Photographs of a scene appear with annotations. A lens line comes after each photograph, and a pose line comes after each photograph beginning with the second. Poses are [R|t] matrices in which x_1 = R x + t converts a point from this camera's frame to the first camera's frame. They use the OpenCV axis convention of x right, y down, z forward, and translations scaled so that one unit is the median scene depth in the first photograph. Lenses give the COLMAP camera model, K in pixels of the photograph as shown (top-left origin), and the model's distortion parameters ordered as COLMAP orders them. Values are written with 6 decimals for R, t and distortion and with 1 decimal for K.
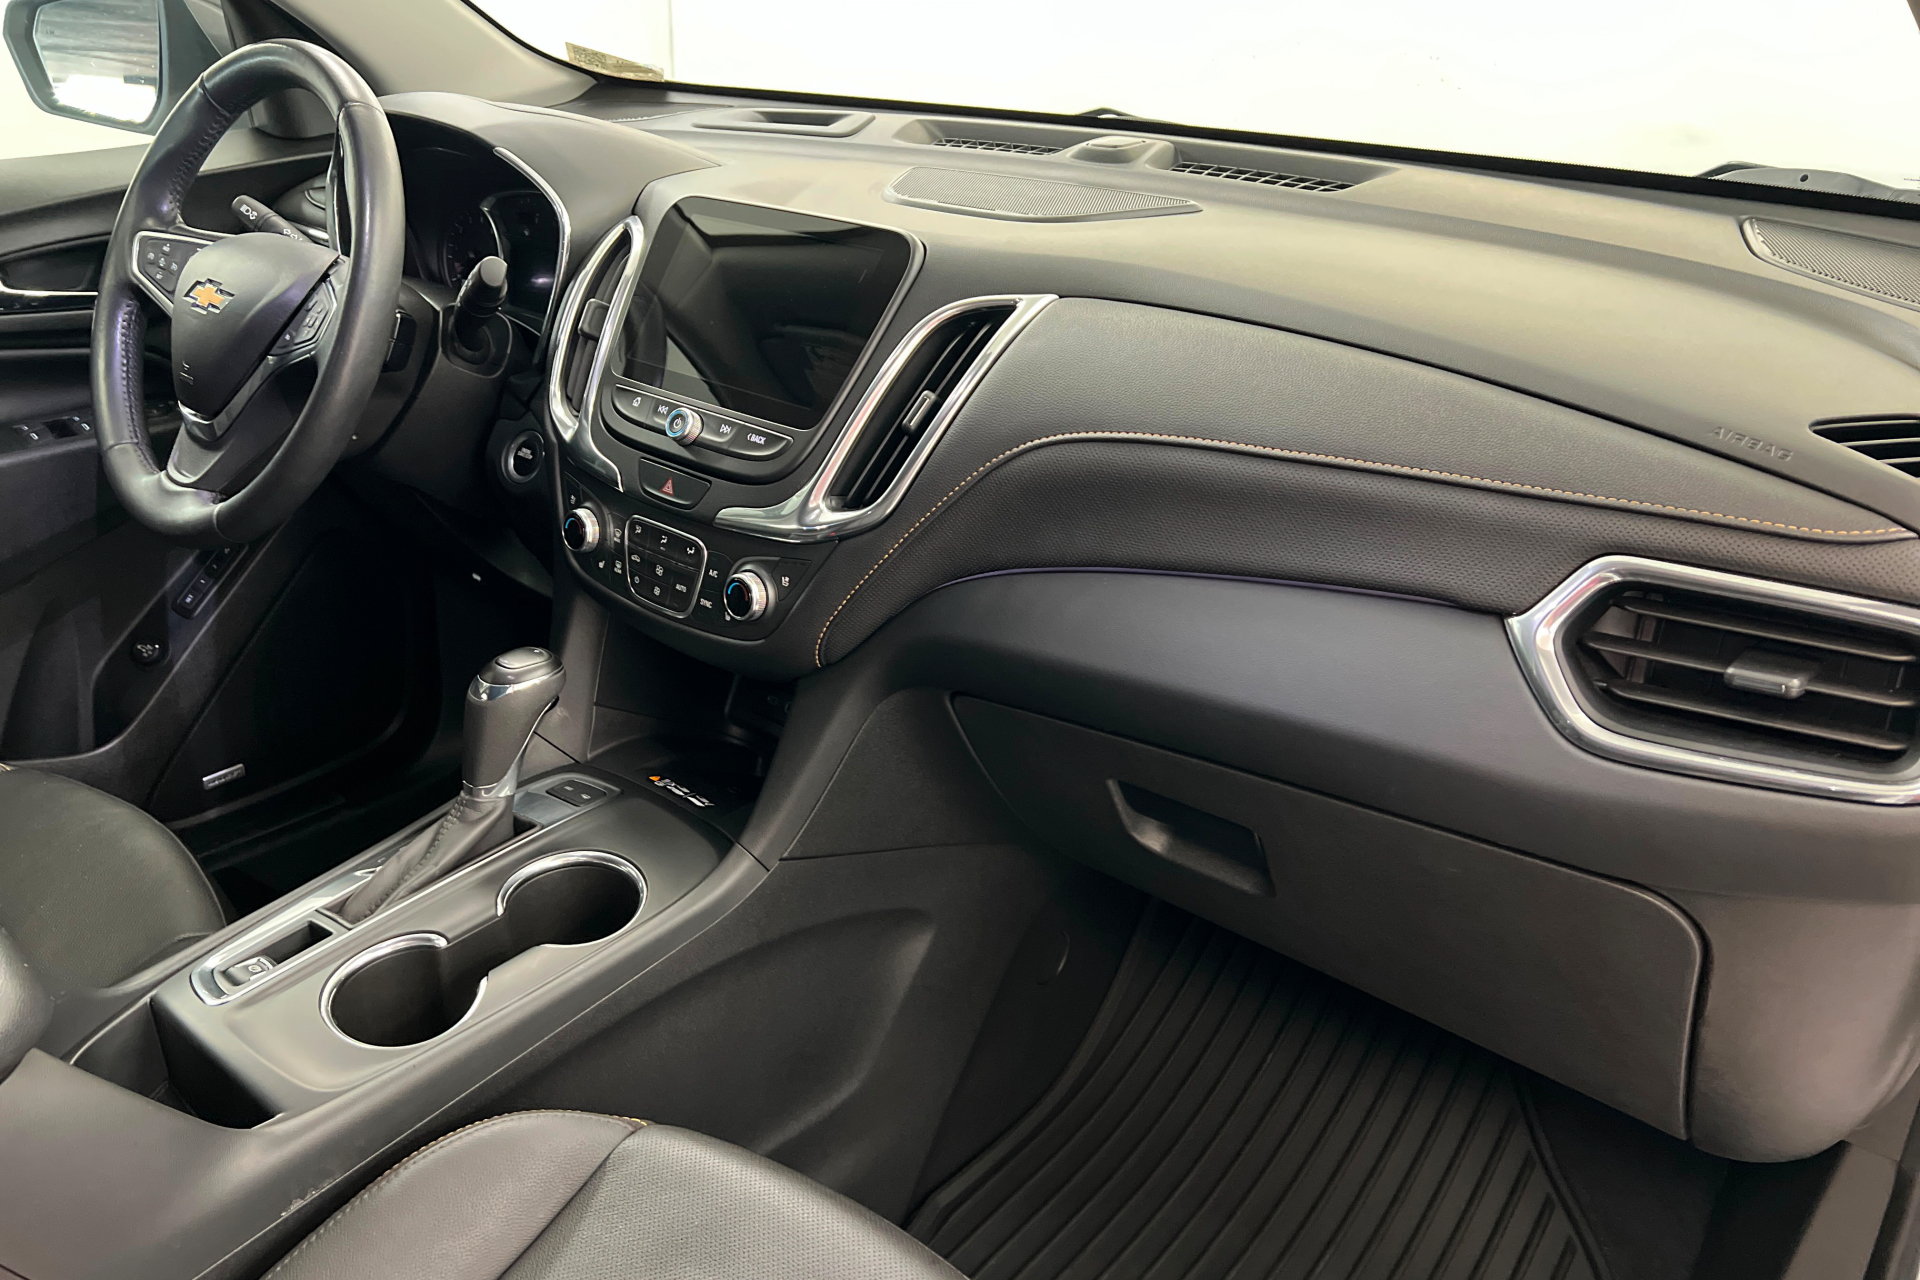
lens RADIAL K [[1486.8, 0, 909.7], [0, 1486.8, 672.2], [0, 0, 1]] dist [0.033747, -0.014095]
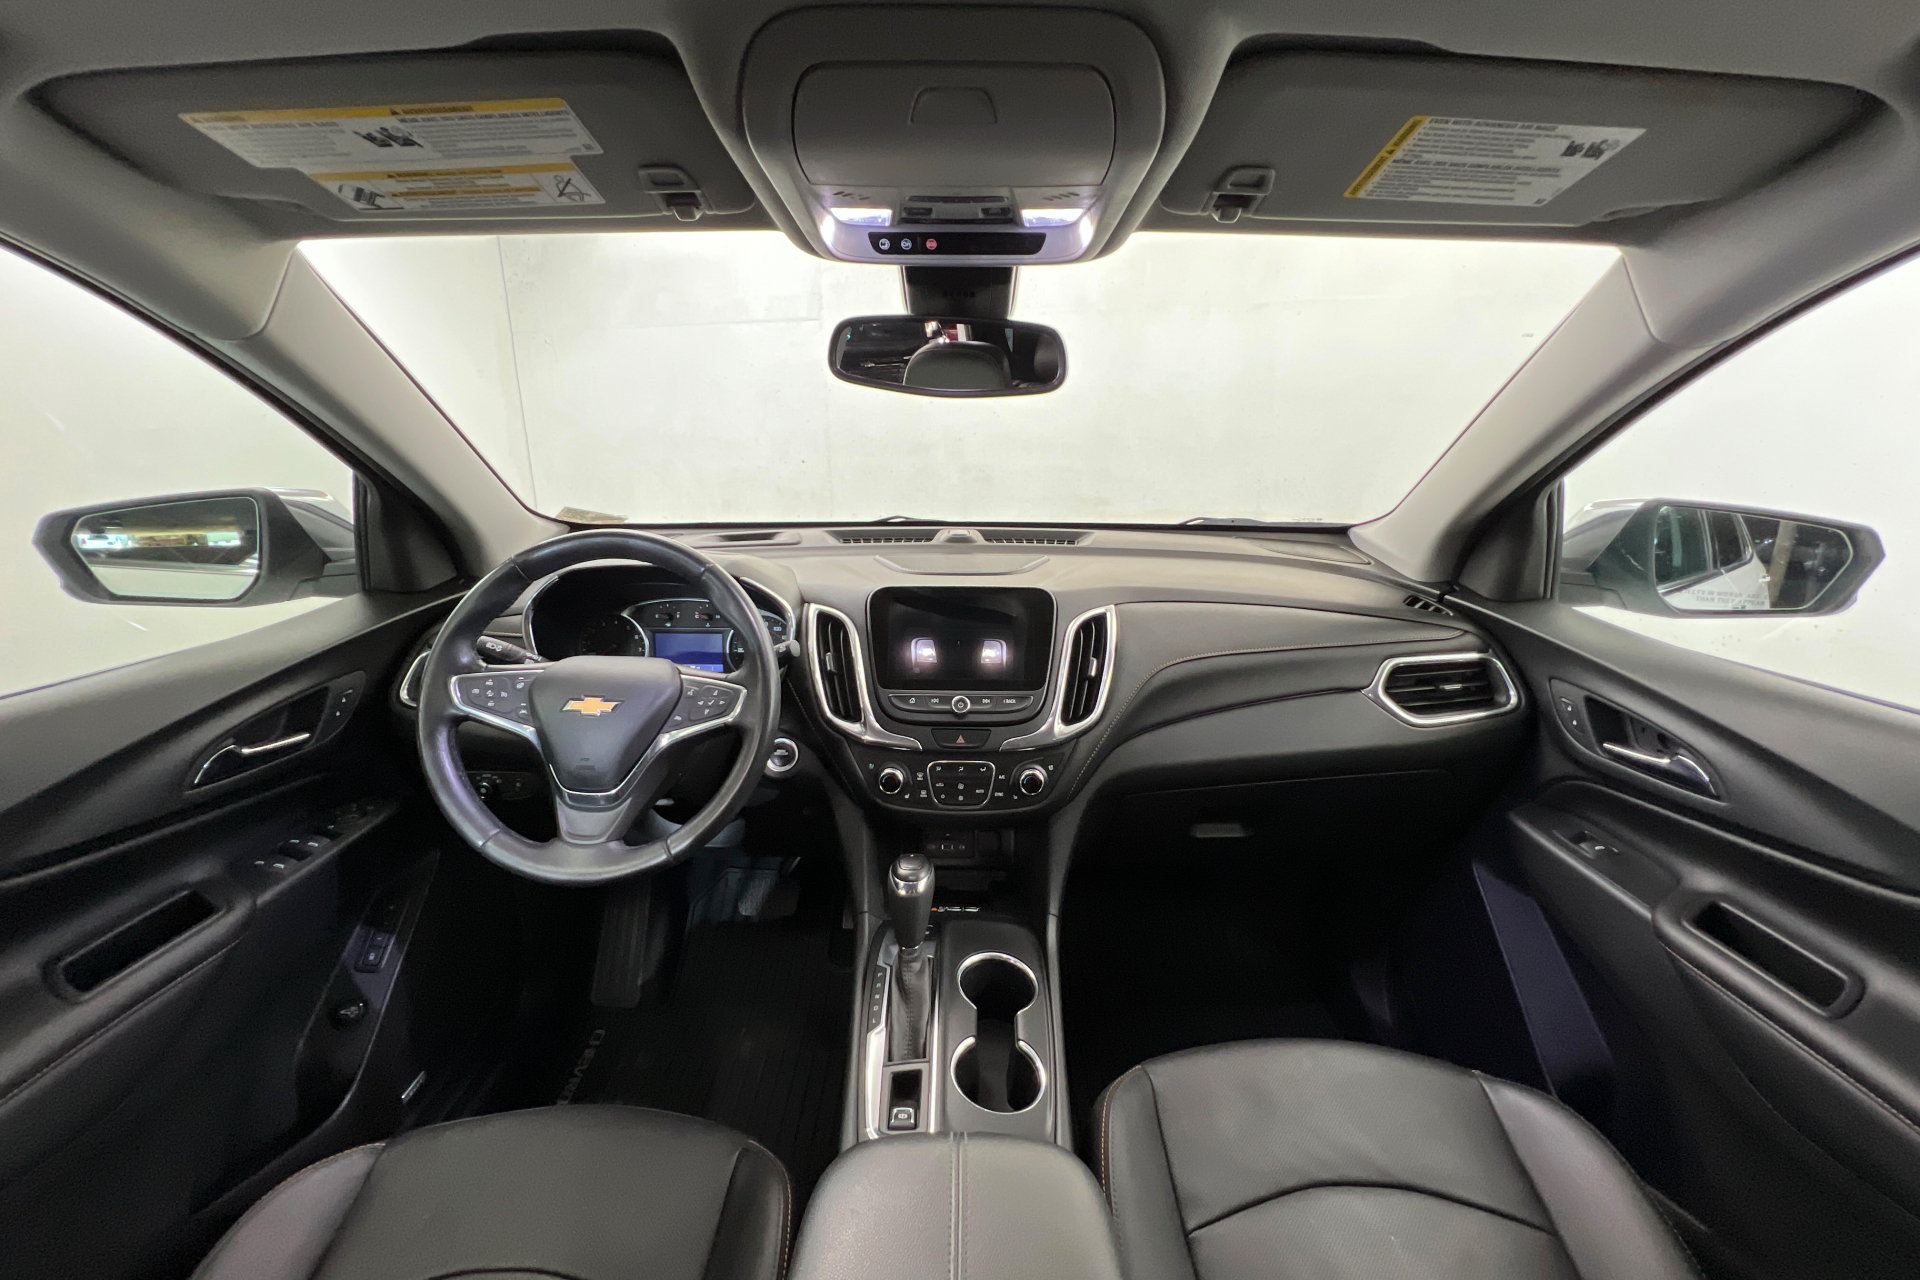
lens RADIAL K [[770.8, 0, 970.0], [0, 770.8, 647.6], [0, 0, 1]] dist [-0.001875, -0.000501]
pose [[0.748551, -0.198873, 0.632551, -0.617473], [0.294822, 0.954302, -0.048858, -0.155186], [-0.593928, 0.223062, 0.772976, 0.205699]]
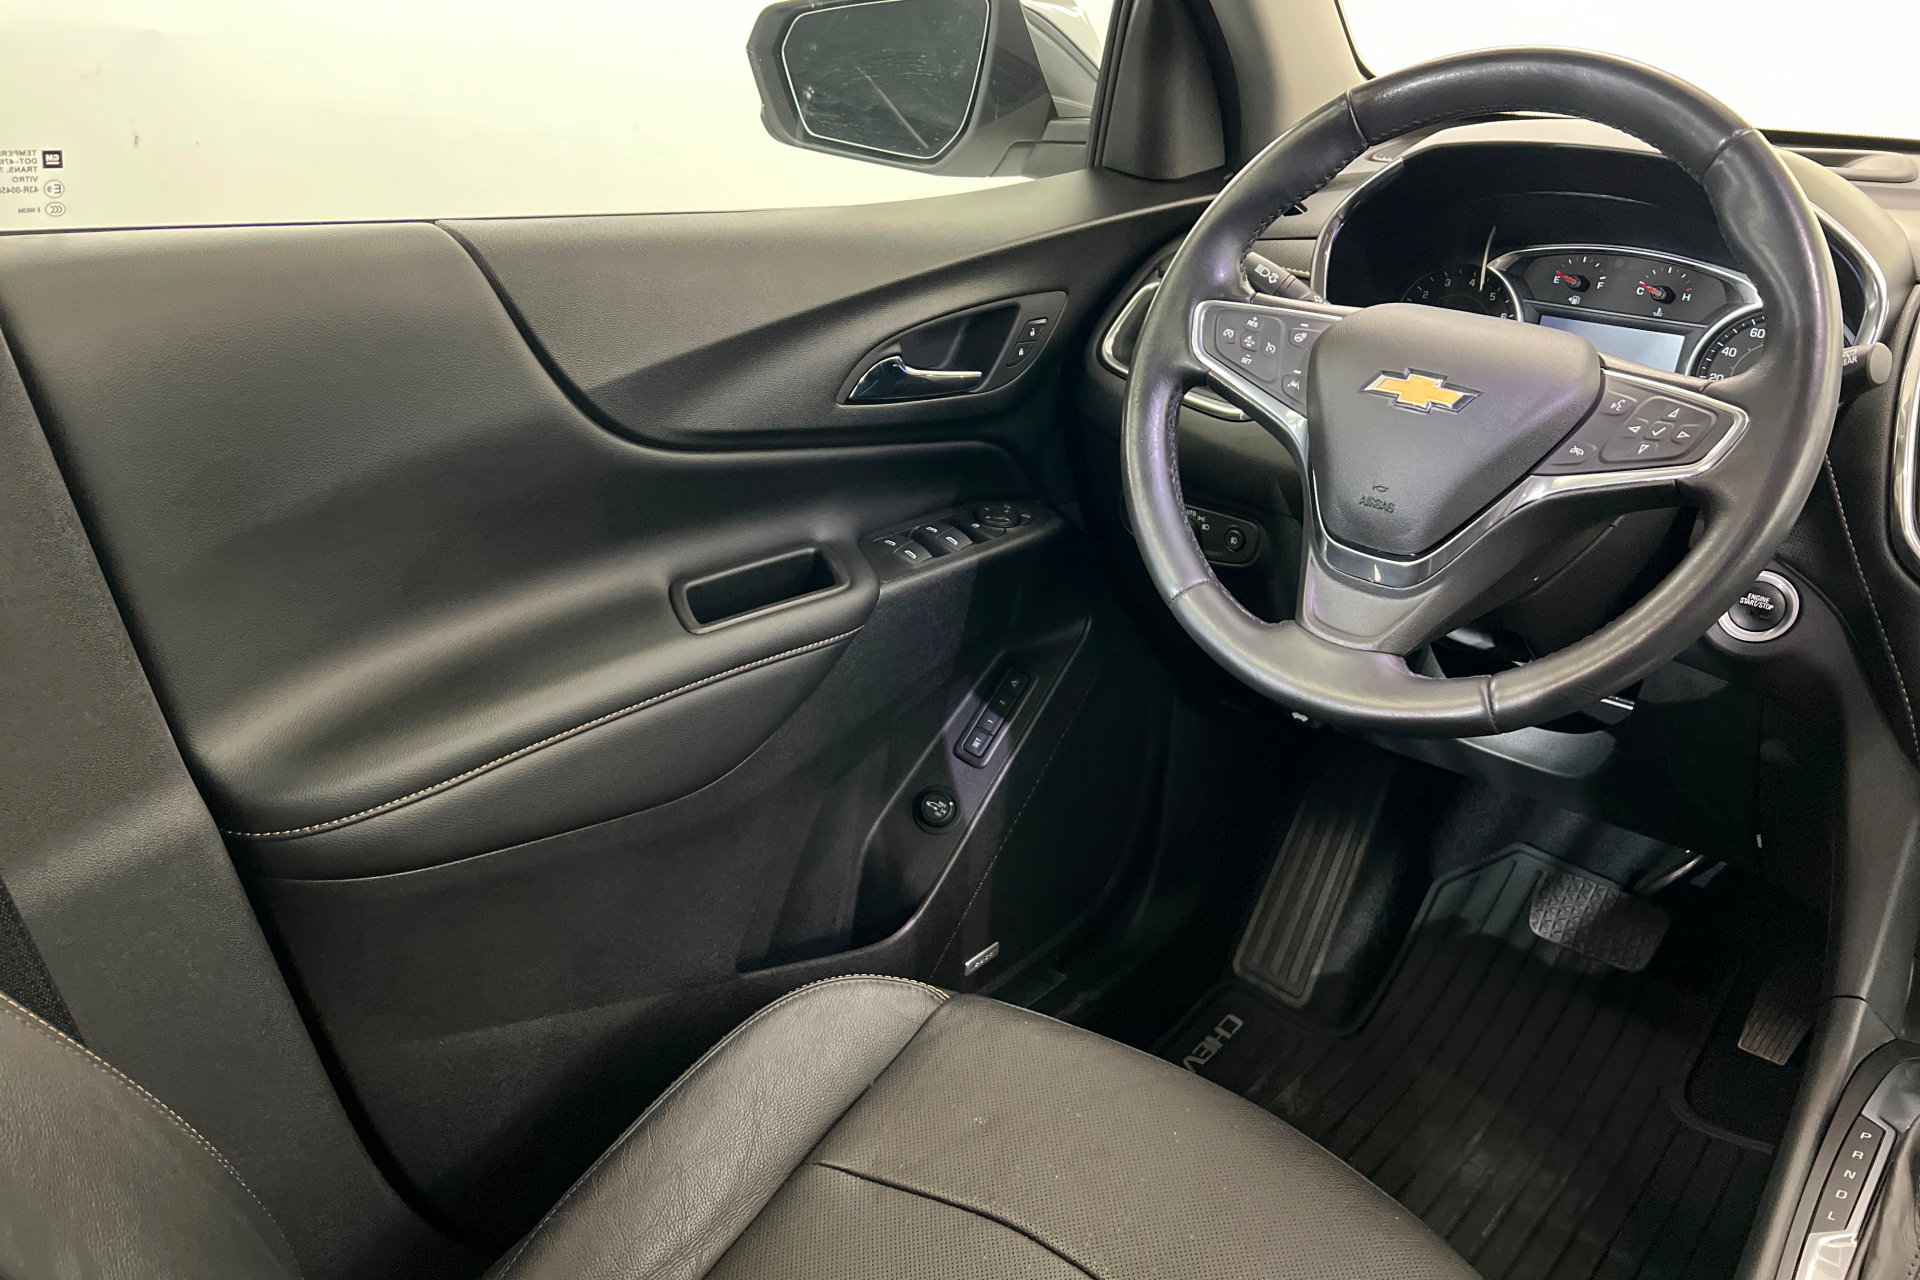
lens RADIAL K [[1486.8, 0, 955.0], [0, 1486.8, 648.9], [0, 0, 1]] dist [0.033747, -0.014095]
pose [[0.999960, 0.007798, -0.004343, -0.654156], [-0.007948, 0.999336, -0.035552, -0.094697], [0.004063, 0.035585, 0.999358, 0.267773]]
